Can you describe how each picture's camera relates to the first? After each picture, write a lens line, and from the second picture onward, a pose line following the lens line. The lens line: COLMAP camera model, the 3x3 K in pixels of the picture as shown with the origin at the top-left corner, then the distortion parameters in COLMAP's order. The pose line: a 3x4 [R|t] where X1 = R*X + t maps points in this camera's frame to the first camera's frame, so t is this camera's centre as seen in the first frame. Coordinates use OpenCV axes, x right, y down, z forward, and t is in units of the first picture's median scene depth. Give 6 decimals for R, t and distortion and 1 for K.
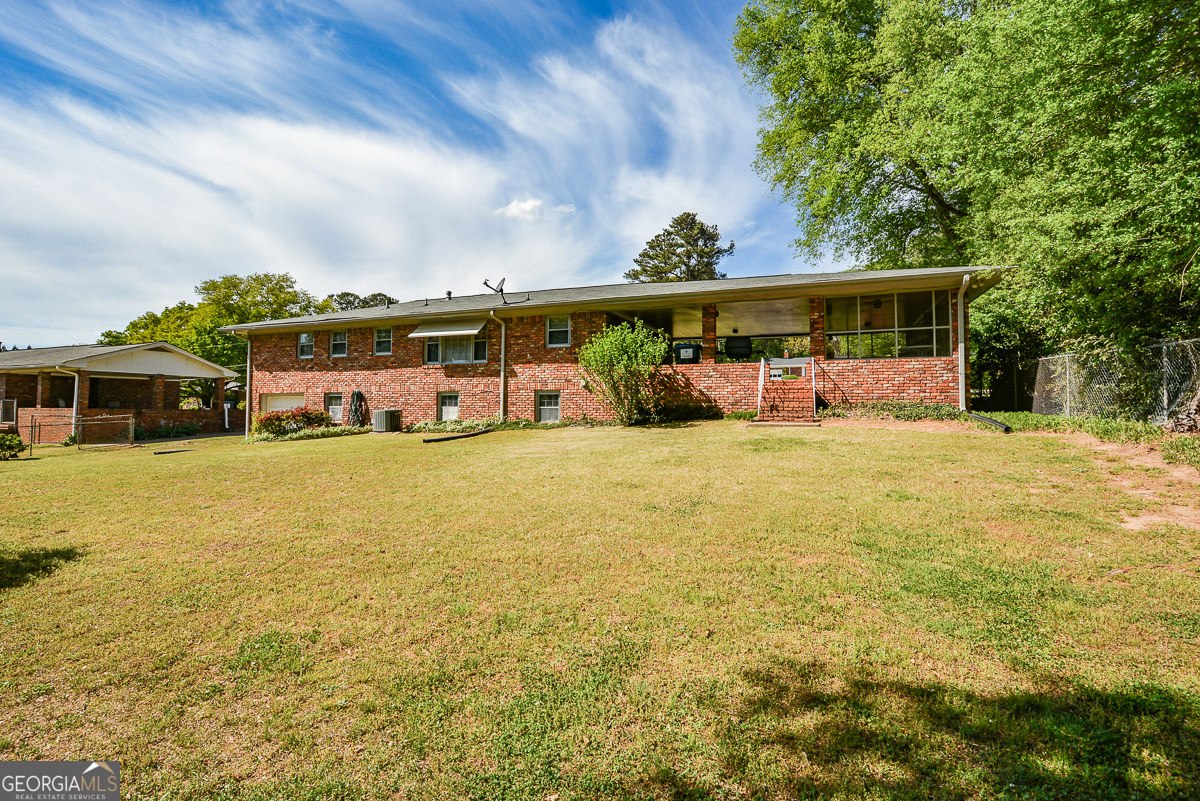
lens RADIAL K [[550.3, 0, 596.8], [0, 550.3, 397.5], [0, 0, 1]] dist [-0.001532, -0.000595]
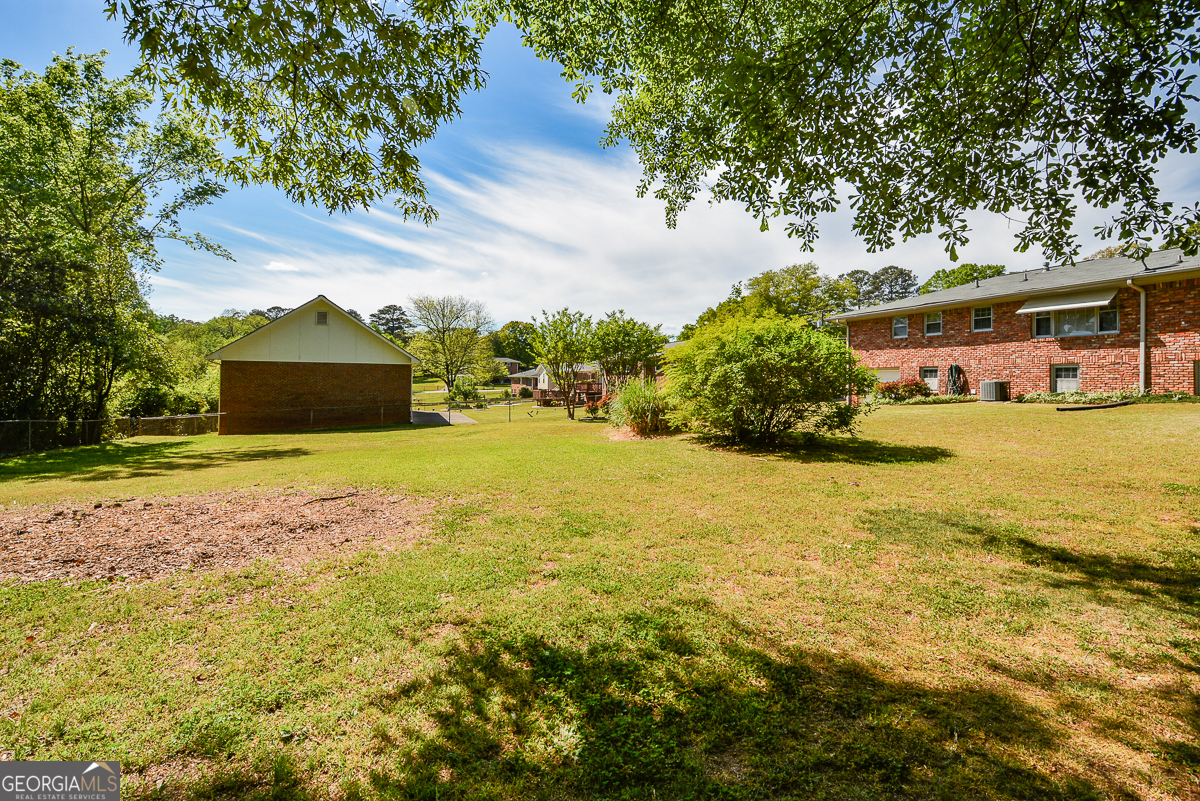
lens RADIAL K [[550.3, 0, 601.8], [0, 550.3, 365.7], [0, 0, 1]] dist [-0.001532, -0.000595]
pose [[0.663860, -0.014091, -0.747724, -0.078550], [0.003563, 0.999871, -0.015679, 0.005604], [0.747848, 0.007744, 0.663825, -0.311995]]
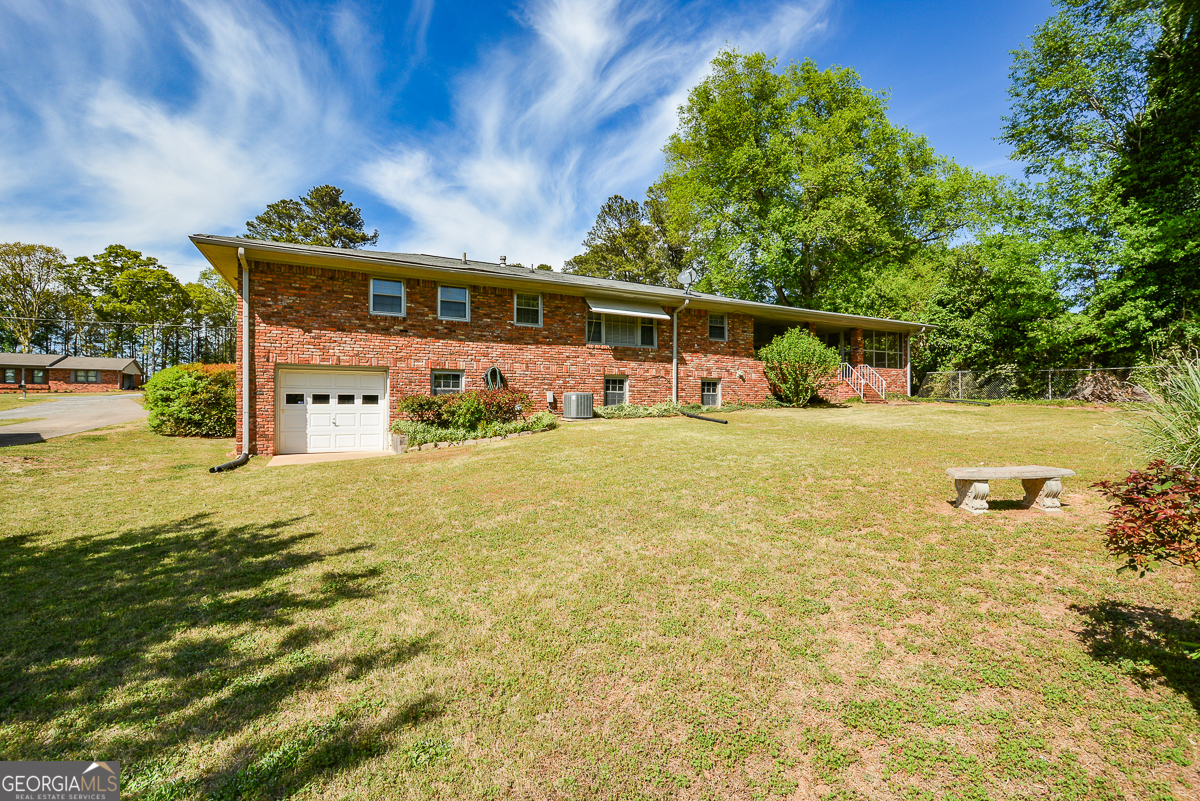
lens RADIAL K [[550.3, 0, 593.9], [0, 550.3, 396.9], [0, 0, 1]] dist [-0.001532, -0.000595]
pose [[0.630601, 0.017588, 0.775908, -1.015825], [-0.007600, 0.999835, -0.016487, 0.041708], [-0.776070, 0.004500, 0.630631, 0.441473]]
